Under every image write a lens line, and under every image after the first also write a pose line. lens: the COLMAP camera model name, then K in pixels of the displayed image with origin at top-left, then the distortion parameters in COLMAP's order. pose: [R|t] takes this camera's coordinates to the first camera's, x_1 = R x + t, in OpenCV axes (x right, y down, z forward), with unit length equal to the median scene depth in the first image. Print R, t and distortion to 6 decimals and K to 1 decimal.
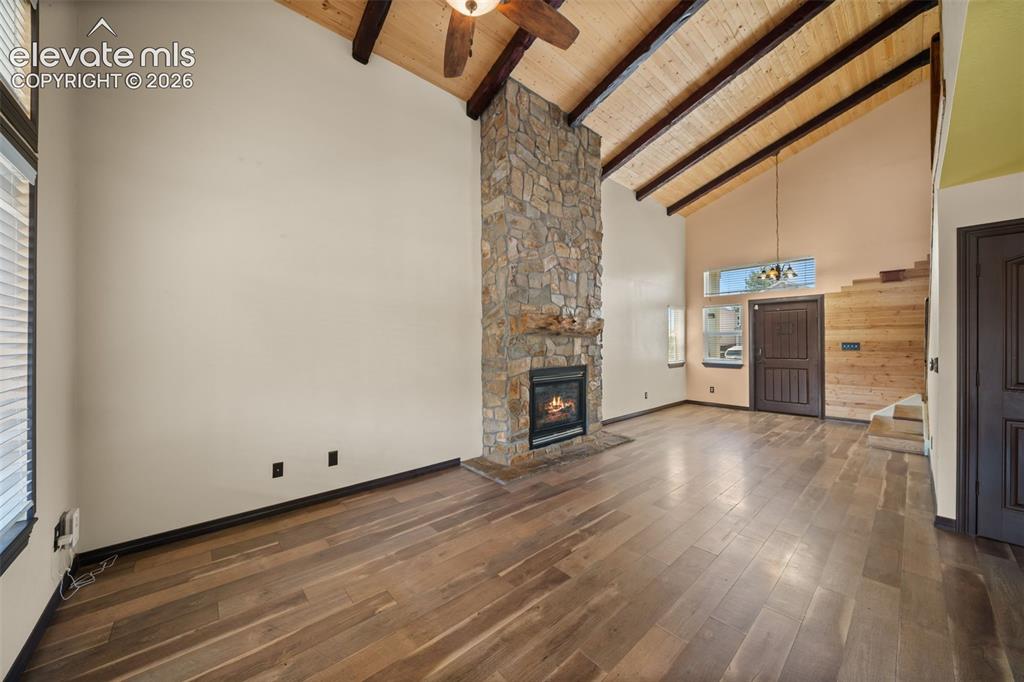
lens RADIAL K [[354.5, 0, 505.8], [0, 354.5, 341.1], [0, 0, 1]] dist [-0.006977, -0.000906]
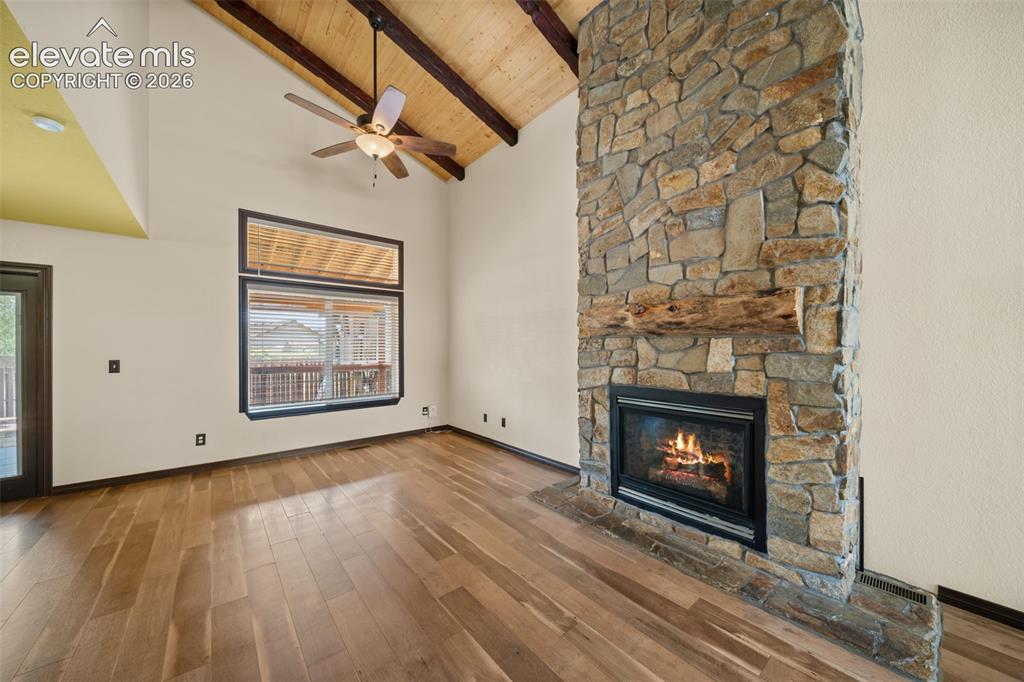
lens RADIAL K [[354.5, 0, 509.4], [0, 354.5, 348.7], [0, 0, 1]] dist [-0.006977, -0.000906]
pose [[-0.022643, 0.006445, -0.999723, 0.647499], [0.002561, 0.999976, 0.006388, 0.002160], [0.999740, -0.002415, -0.022659, 0.662625]]
